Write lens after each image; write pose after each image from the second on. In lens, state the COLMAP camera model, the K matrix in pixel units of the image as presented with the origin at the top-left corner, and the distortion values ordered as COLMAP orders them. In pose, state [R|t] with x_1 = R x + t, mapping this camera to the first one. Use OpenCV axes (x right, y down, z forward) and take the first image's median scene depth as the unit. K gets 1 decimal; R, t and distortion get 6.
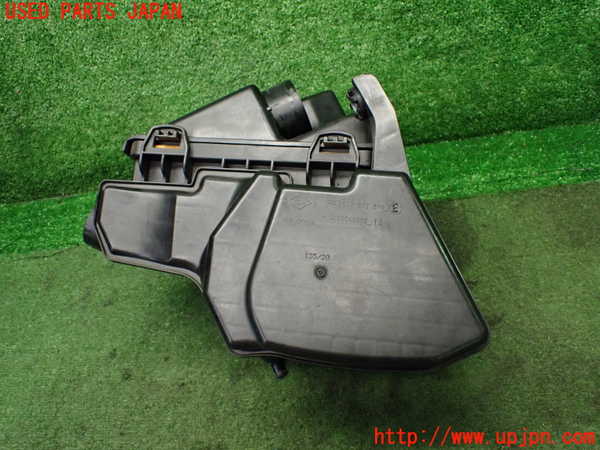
lens RADIAL K [[533.6, 0, 300.0], [0, 533.6, 225.0], [0, 0, 1]] dist [-0.012660, -0.024927]
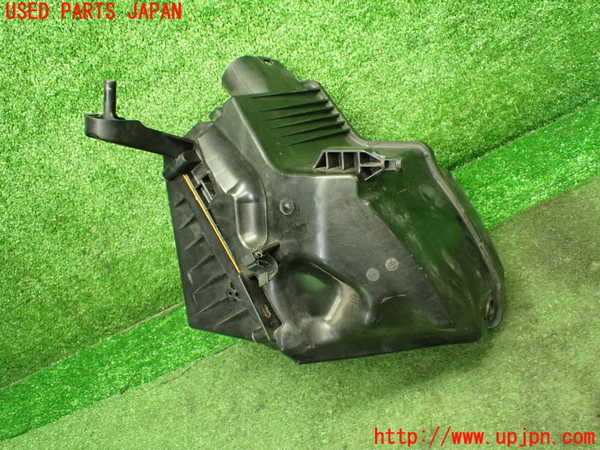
lens RADIAL K [[533.6, 0, 300.0], [0, 533.6, 225.0], [0, 0, 1]] dist [-0.012660, -0.024927]
pose [[0.940431, -0.336547, -0.048219, -0.132113], [0.336311, 0.941659, -0.013164, -0.131223], [0.049836, -0.003837, 0.998750, 0.028880]]
